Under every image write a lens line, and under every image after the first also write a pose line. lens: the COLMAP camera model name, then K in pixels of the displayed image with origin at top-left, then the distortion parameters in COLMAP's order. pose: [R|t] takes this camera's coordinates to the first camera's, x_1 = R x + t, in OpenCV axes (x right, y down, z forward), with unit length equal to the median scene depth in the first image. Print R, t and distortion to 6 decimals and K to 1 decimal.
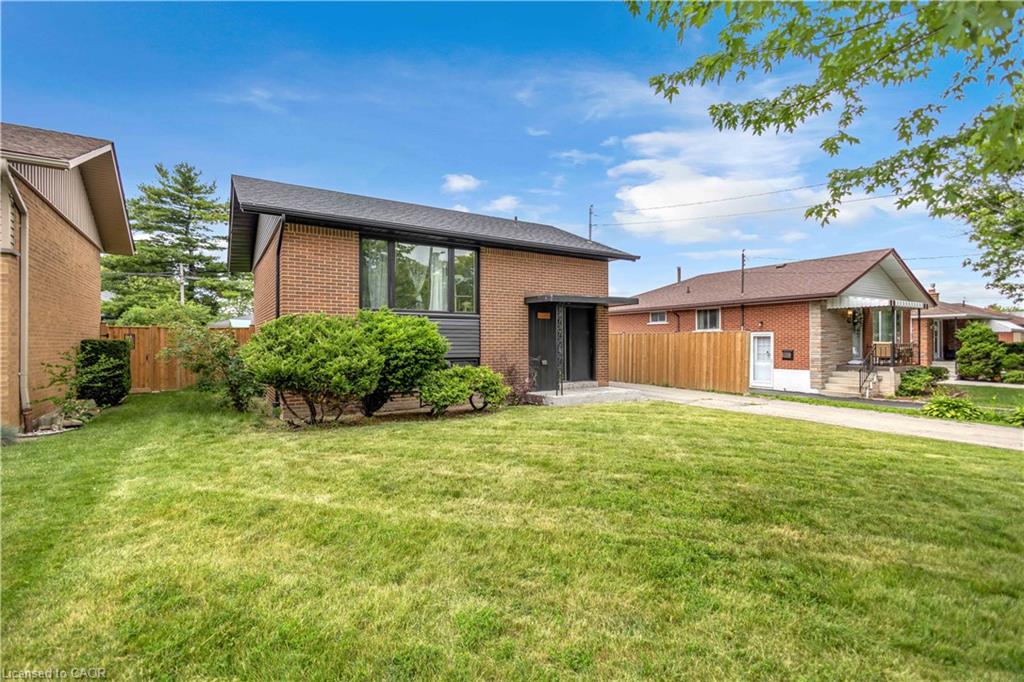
lens RADIAL K [[482.7, 0, 512.0], [0, 482.7, 341.0], [0, 0, 1]] dist [0.010117, -0.001310]
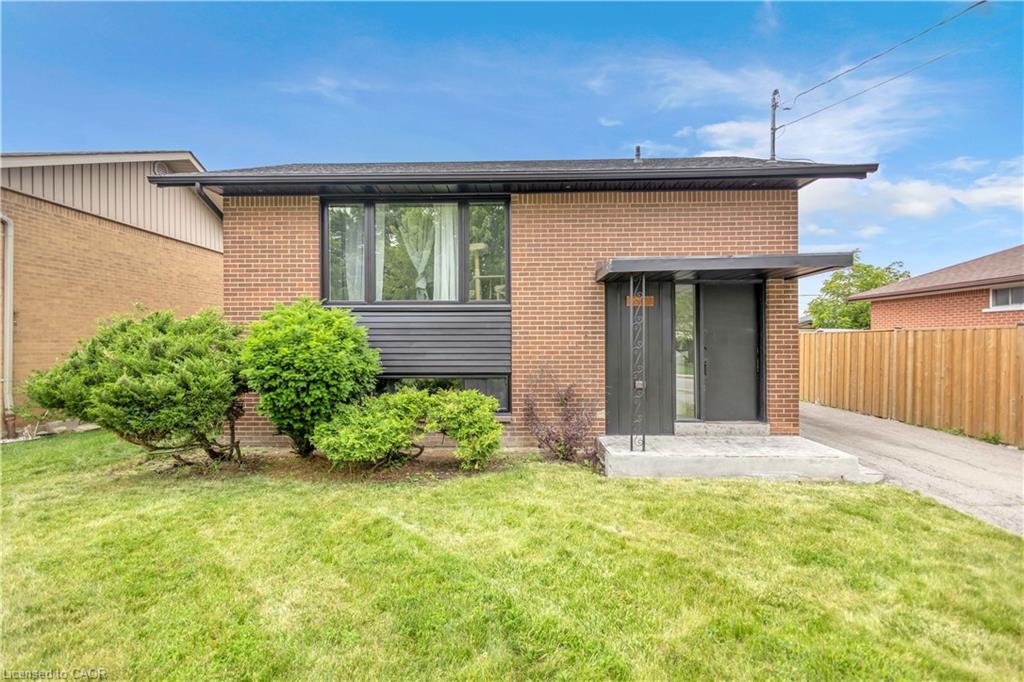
lens RADIAL K [[482.7, 0, 512.0], [0, 482.7, 341.0], [0, 0, 1]] dist [0.010117, -0.001310]
pose [[0.823291, -0.005100, -0.567596, 0.271345], [0.004096, 0.999987, -0.003044, -0.004757], [0.567604, 0.000182, 0.823302, 0.465469]]
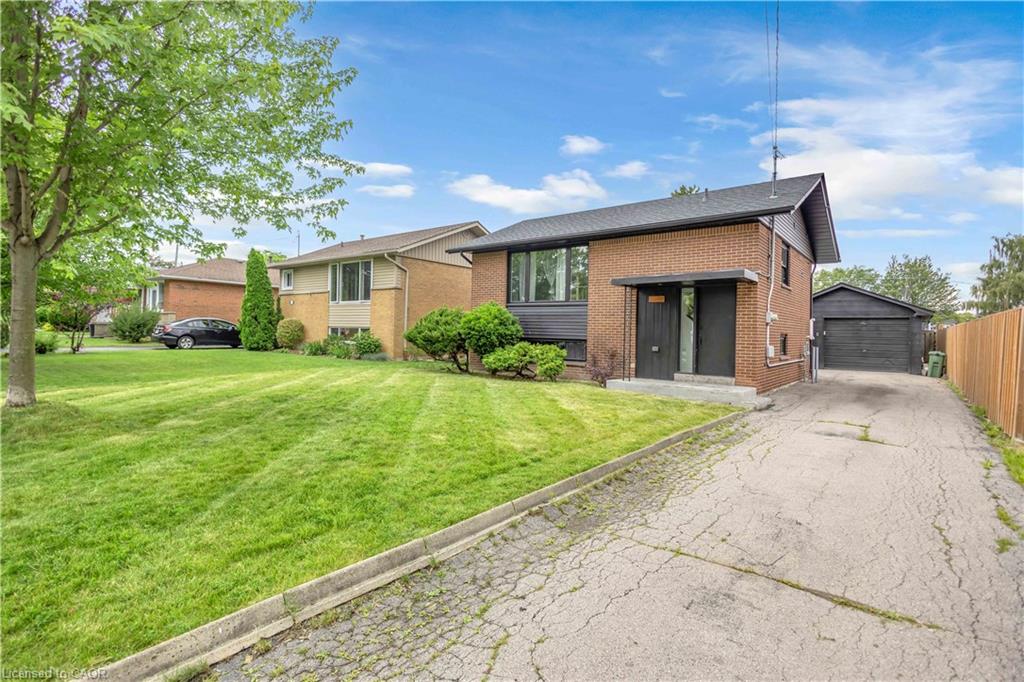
lens RADIAL K [[467.4, 0, 510.2], [0, 467.4, 336.9], [0, 0, 1]] dist [0.001187, -0.000688]
pose [[0.331914, 0.015917, -0.943175, 0.861368], [-0.030185, 0.999525, 0.006246, 0.024663], [0.942826, 0.026397, 0.332237, 0.440877]]
